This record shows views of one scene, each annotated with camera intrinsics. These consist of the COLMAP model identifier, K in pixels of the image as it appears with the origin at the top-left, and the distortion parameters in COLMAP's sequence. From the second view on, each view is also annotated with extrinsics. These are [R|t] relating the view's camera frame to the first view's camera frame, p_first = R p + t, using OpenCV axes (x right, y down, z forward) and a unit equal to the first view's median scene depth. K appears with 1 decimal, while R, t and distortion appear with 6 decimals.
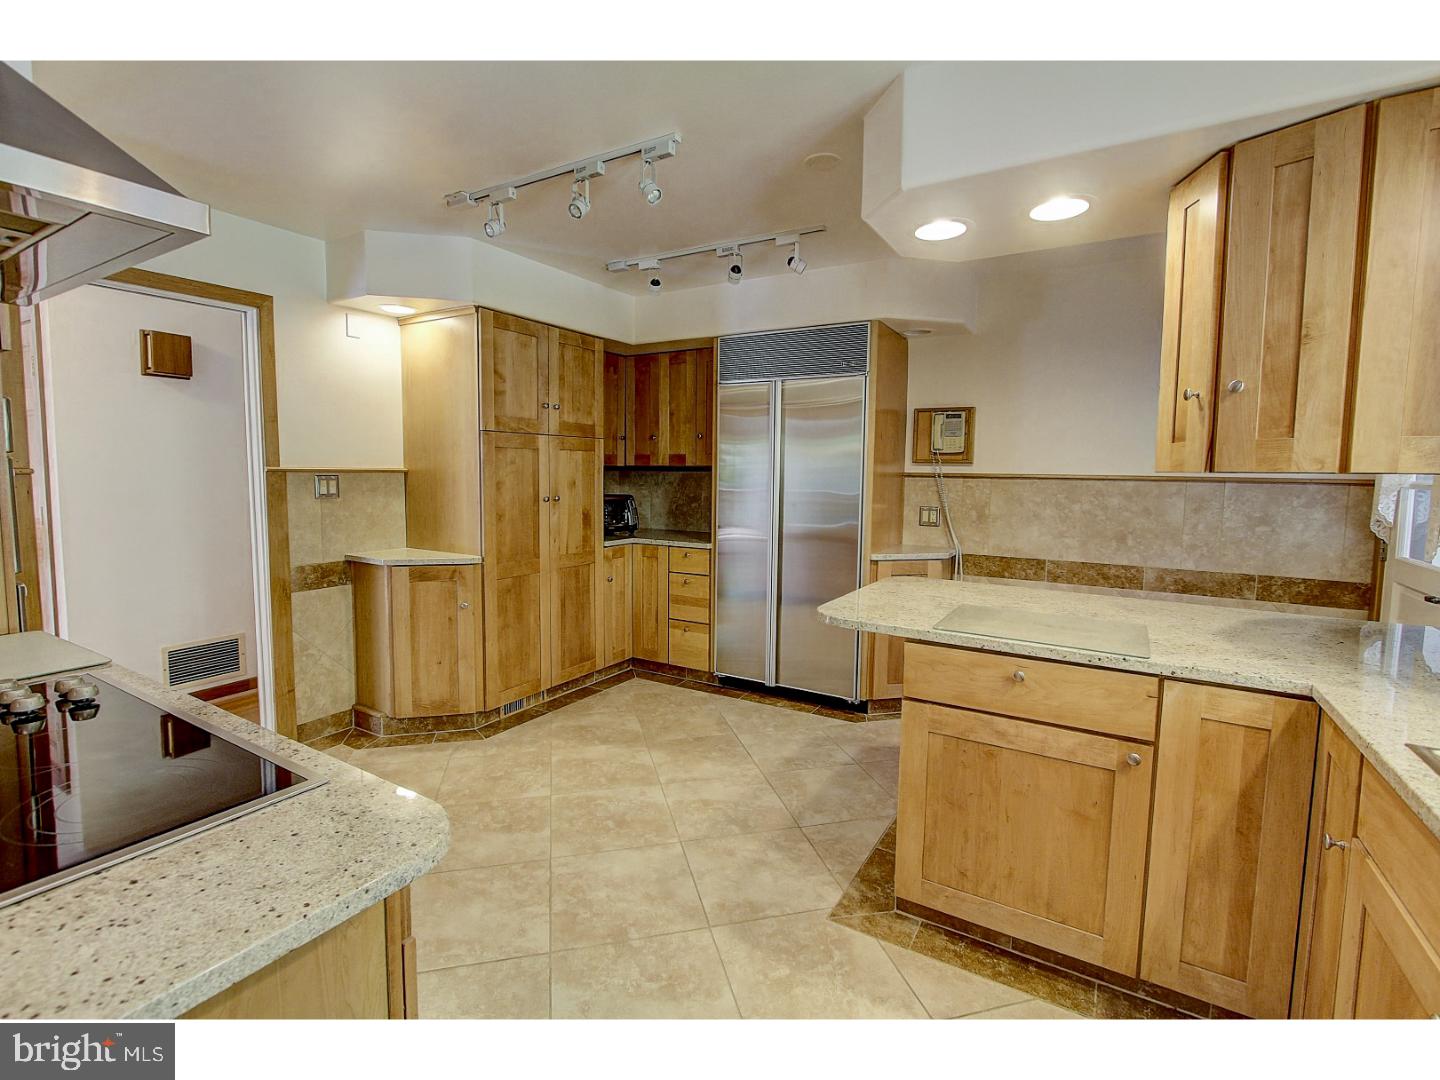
lens RADIAL K [[663.0, 0, 710.0], [0, 663.0, 522.5], [0, 0, 1]] dist [-0.010429, 0.000019]
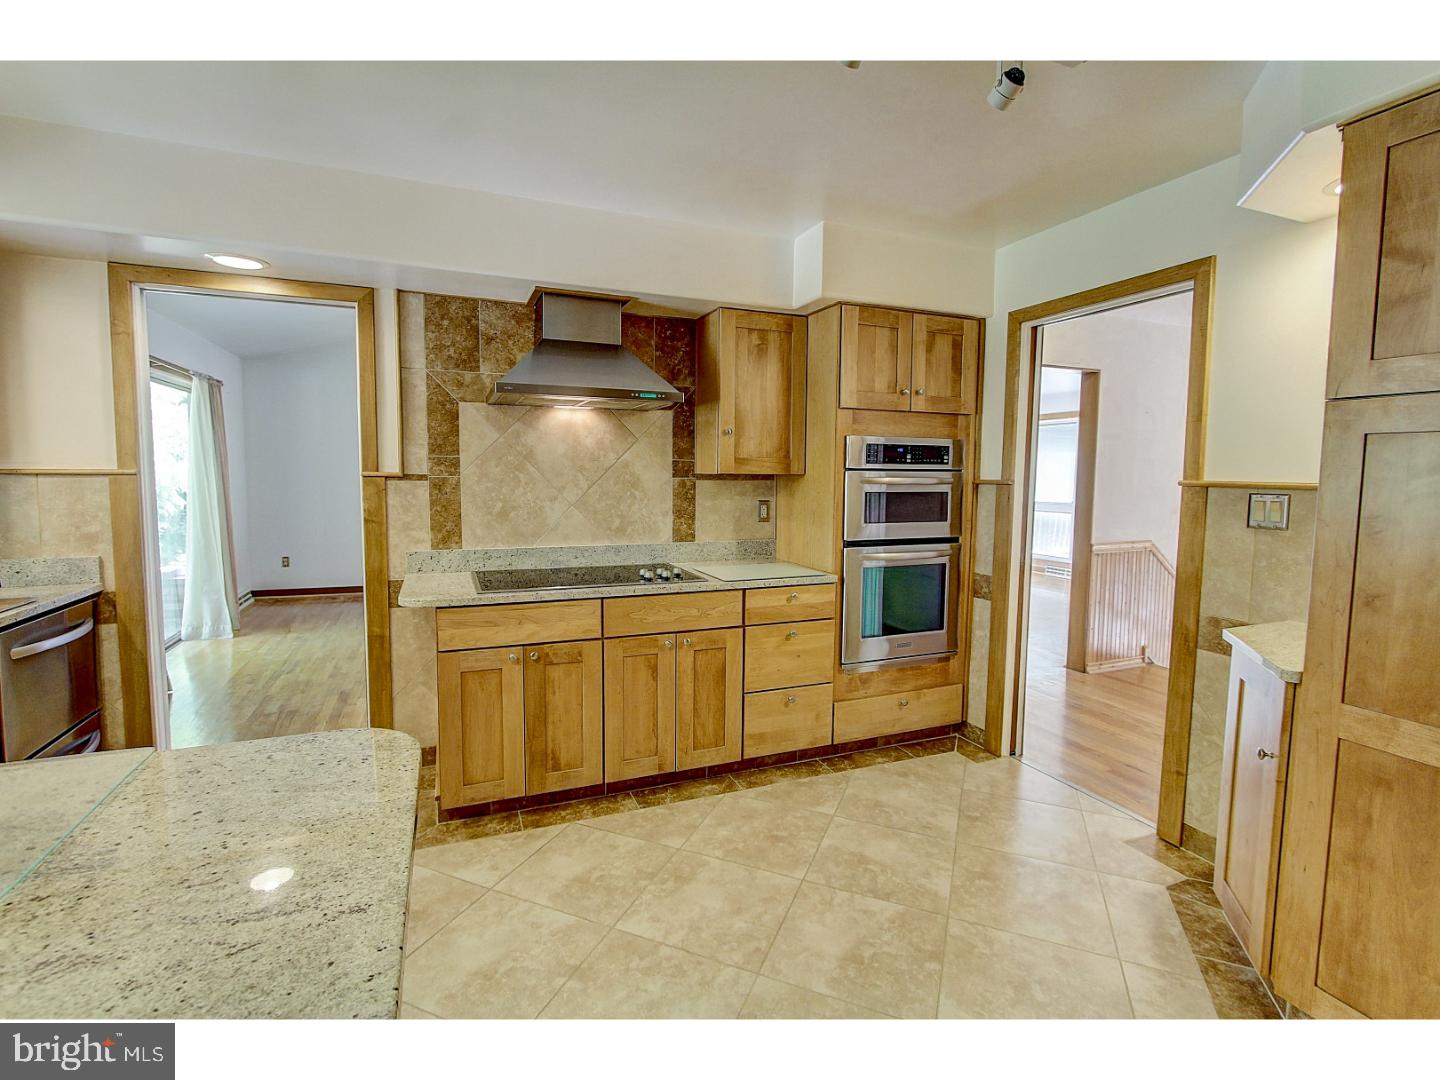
lens RADIAL K [[663.0, 0, 710.0], [0, 663.0, 522.5], [0, 0, 1]] dist [-0.010429, 0.000019]
pose [[-0.599818, 0.046011, -0.798813, 0.280112], [-0.080161, 0.989867, 0.117207, -0.075986], [0.796111, 0.134337, -0.590051, 0.953105]]
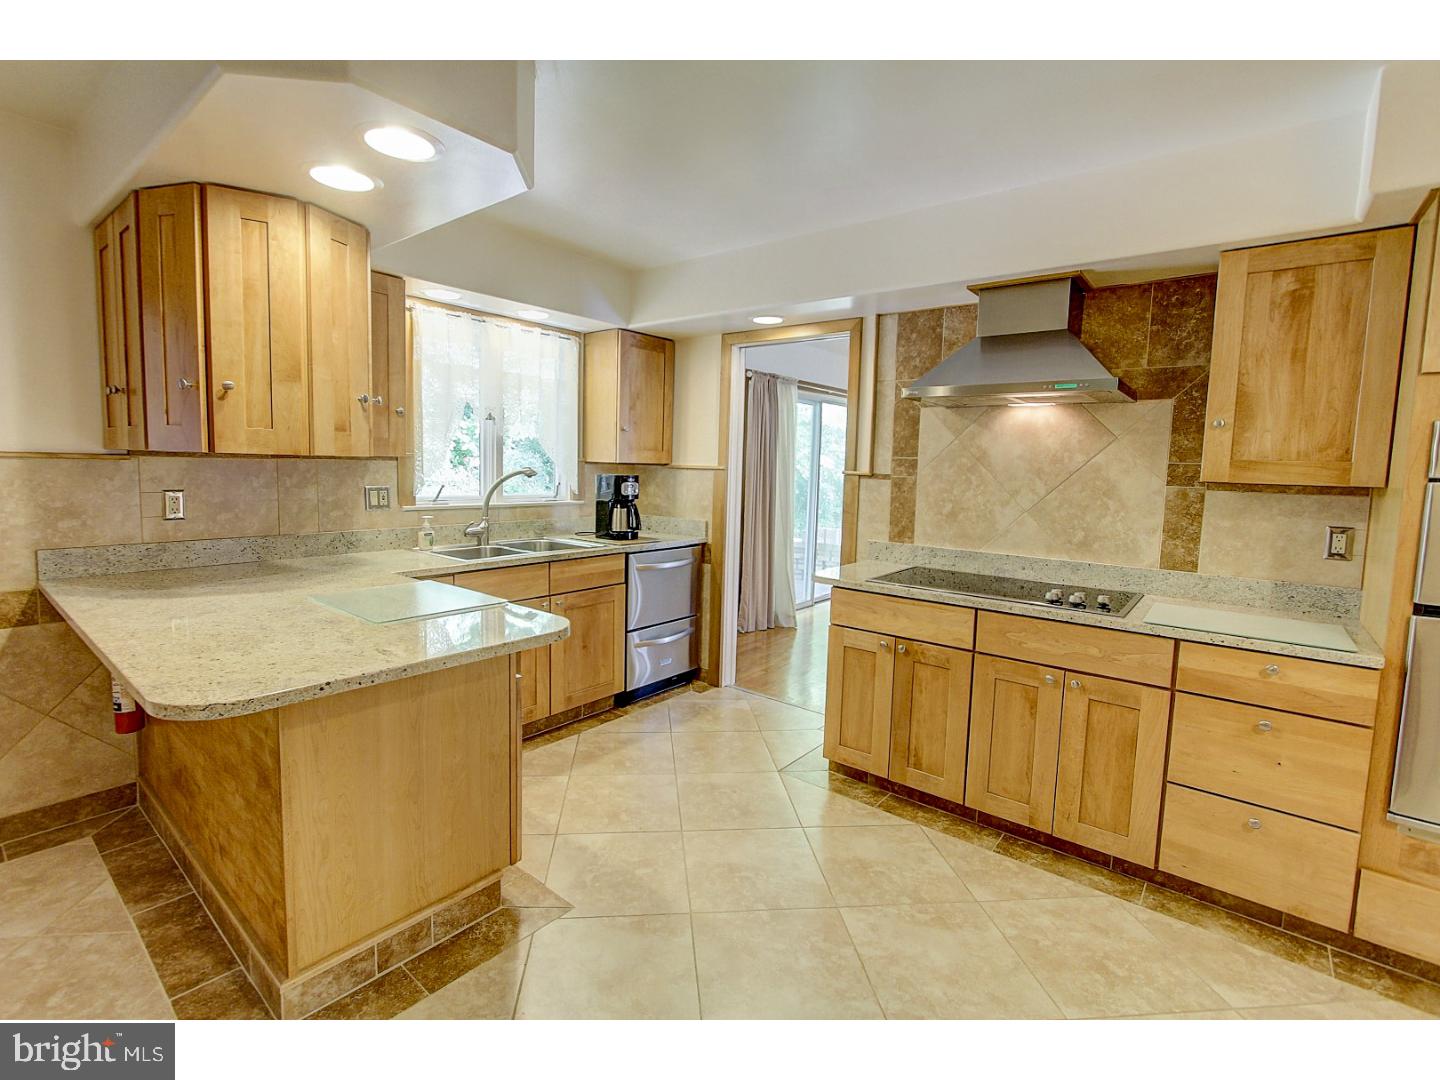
lens RADIAL K [[663.0, 0, 710.0], [0, 663.0, 522.5], [0, 0, 1]] dist [-0.010429, 0.000019]
pose [[-0.989510, -0.048831, 0.135965, -0.083724], [-0.025273, 0.985140, 0.169882, -0.097066], [-0.142240, 0.164664, -0.976040, 1.149468]]
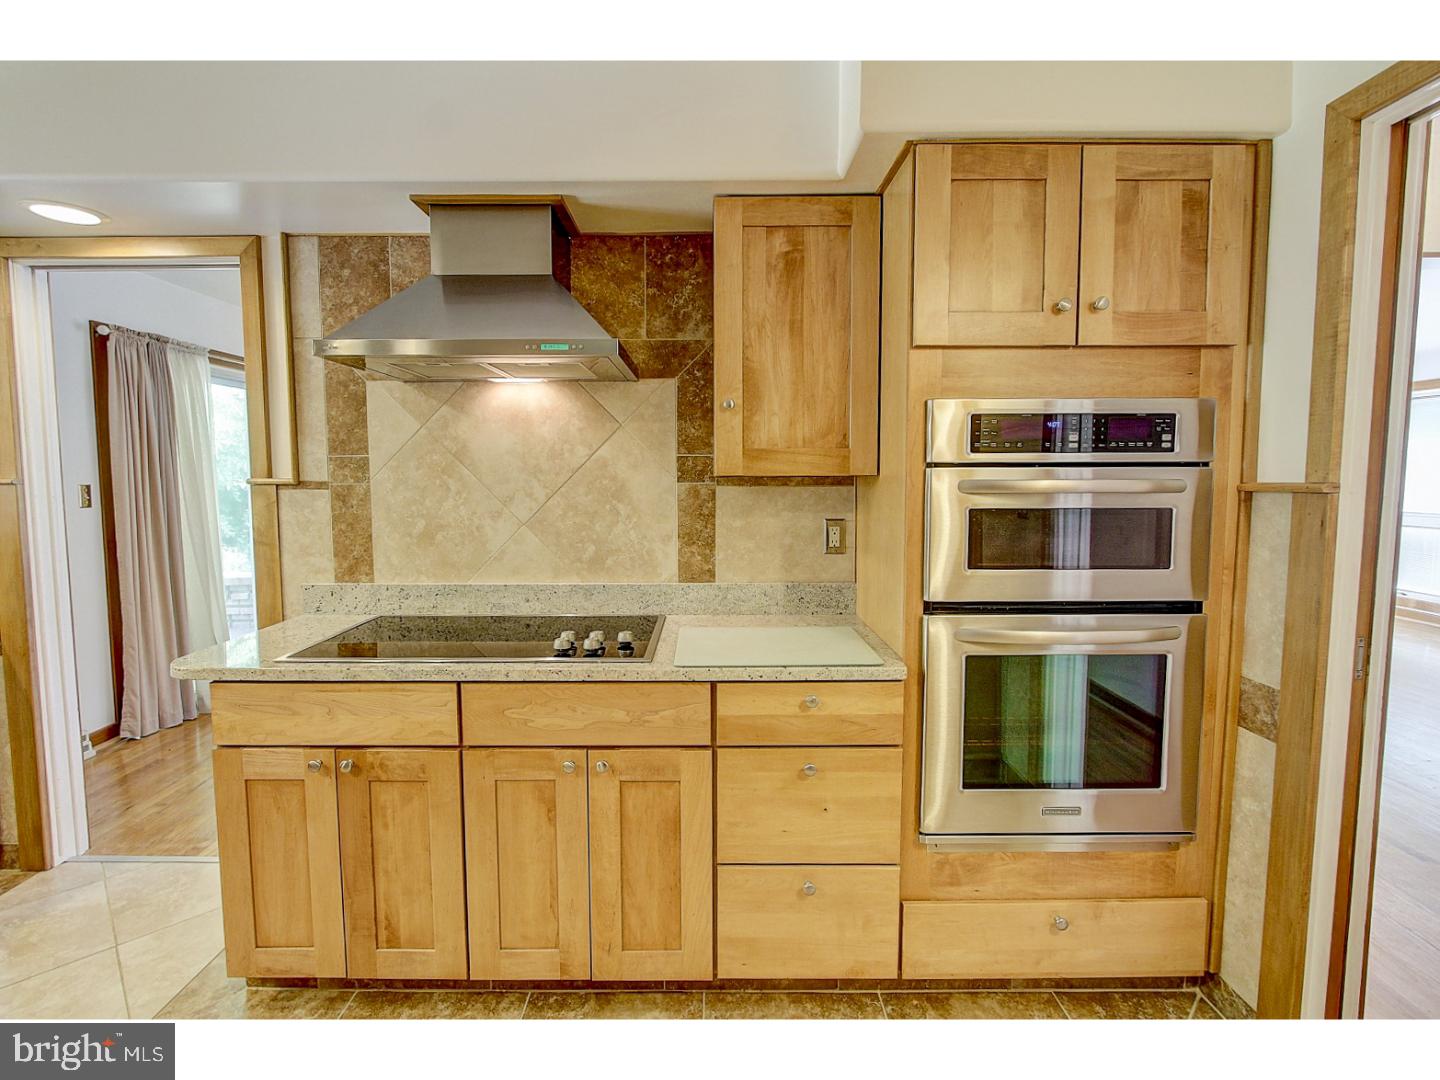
lens RADIAL K [[689.1, 0, 709.8], [0, 689.1, 525.2], [0, 0, 1]] dist [-0.010748, 0.000562]
pose [[-0.855769, 0.030320, -0.516469, -0.186862], [-0.047807, 0.989376, 0.137296, -0.073762], [0.515145, 0.142184, -0.845227, 0.895268]]
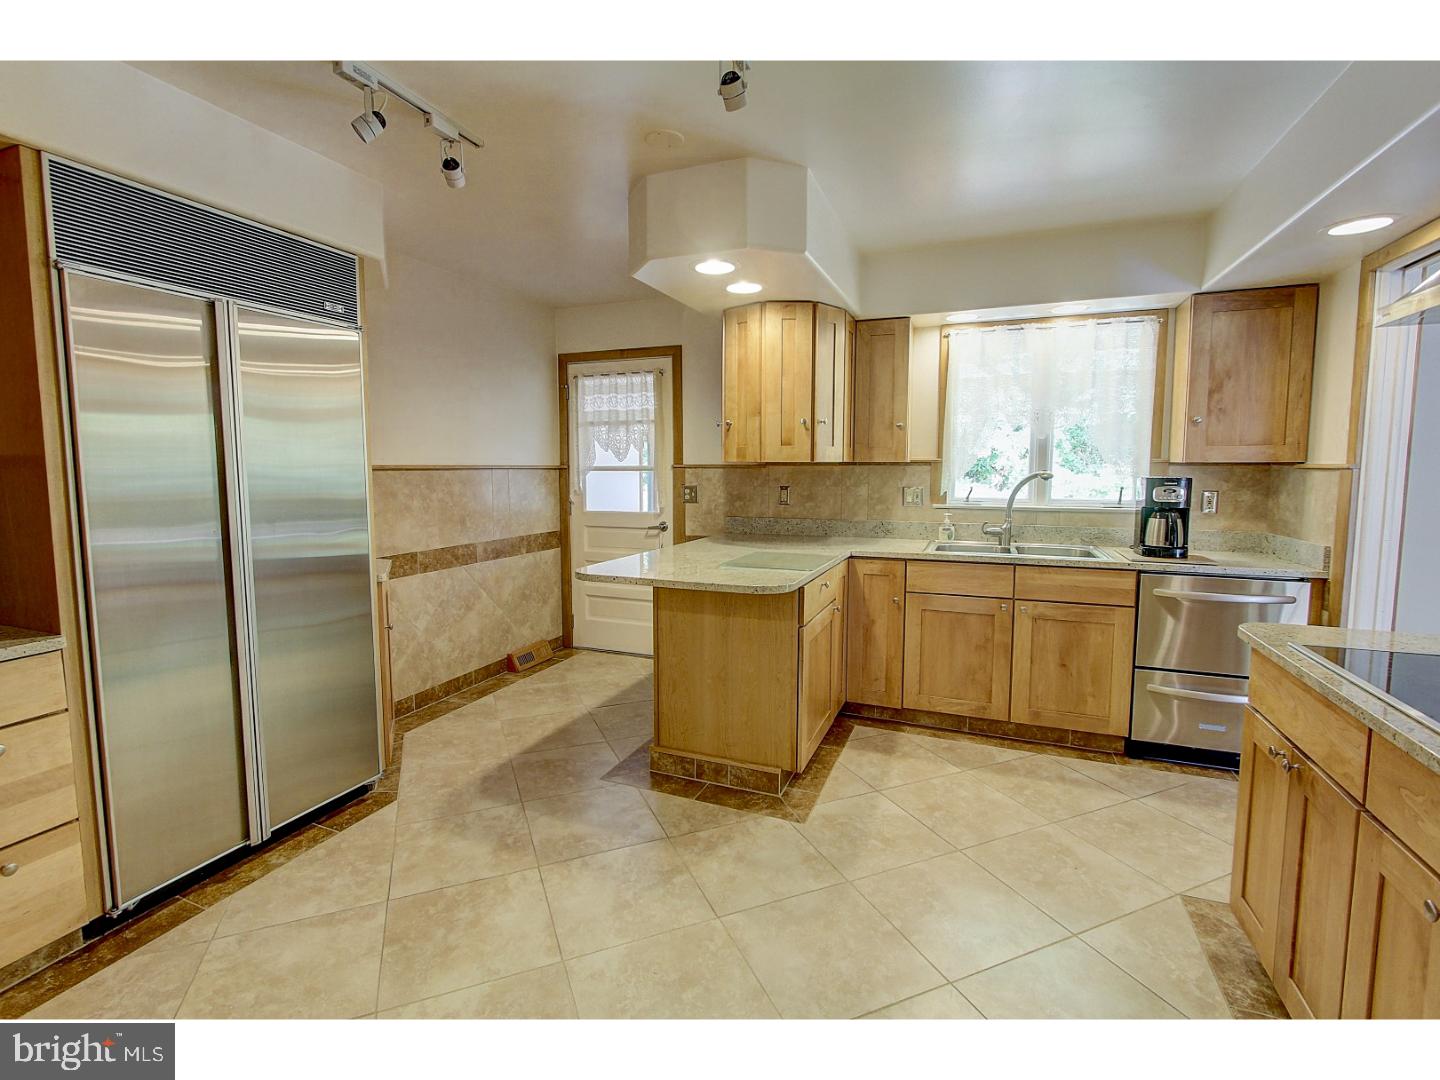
lens RADIAL K [[663.0, 0, 710.0], [0, 663.0, 522.5], [0, 0, 1]] dist [-0.010429, 0.000019]
pose [[-0.153868, -0.095070, 0.983507, -0.594353], [0.079460, 0.990946, 0.108221, -0.067040], [-0.984891, 0.094801, -0.144920, 0.803532]]
